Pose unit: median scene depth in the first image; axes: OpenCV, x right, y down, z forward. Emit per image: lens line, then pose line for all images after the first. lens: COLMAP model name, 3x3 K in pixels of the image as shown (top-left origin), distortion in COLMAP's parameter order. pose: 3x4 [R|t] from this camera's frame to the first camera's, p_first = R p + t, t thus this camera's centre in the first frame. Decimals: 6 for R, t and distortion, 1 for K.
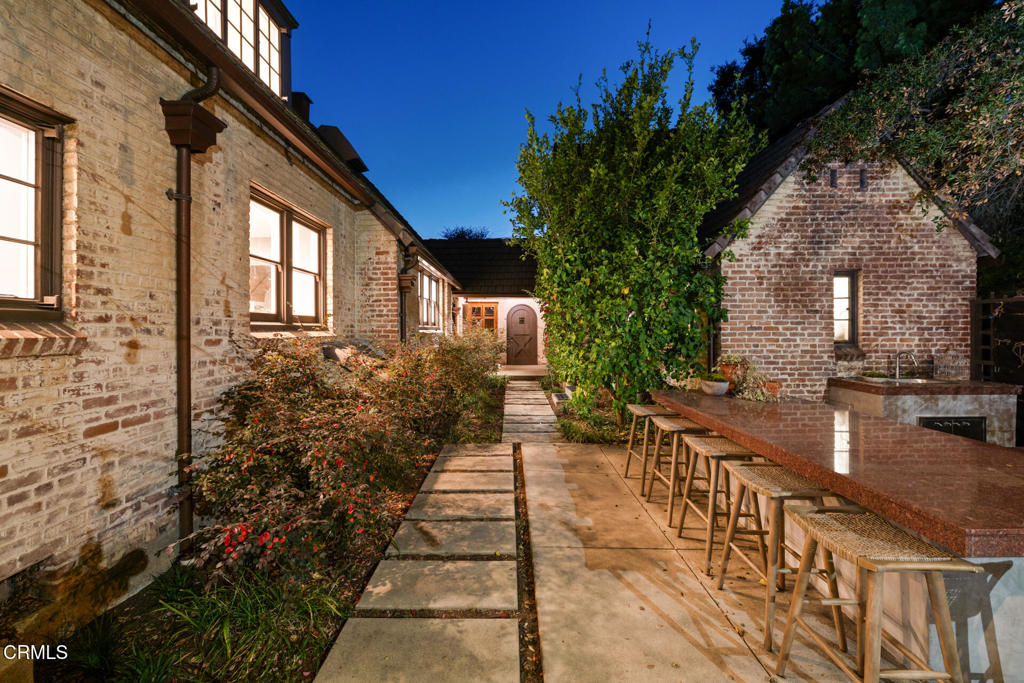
lens RADIAL K [[412.1, 0, 507.7], [0, 412.1, 331.1], [0, 0, 1]] dist [-0.003561, -0.000145]
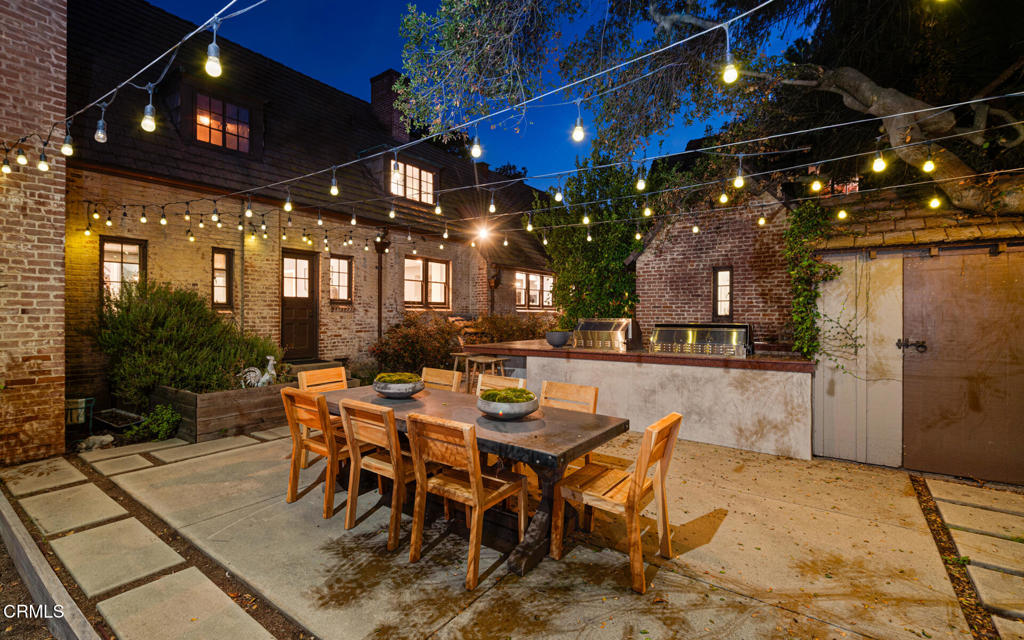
lens RADIAL K [[458.3, 0, 513.0], [0, 458.3, 317.1], [0, 0, 1]] dist [0.000751, -0.000007]
pose [[0.828071, 0.007696, -0.560571, 1.127082], [-0.008300, 0.999964, 0.001467, 0.033913], [0.560562, 0.003438, 0.828105, -0.758847]]
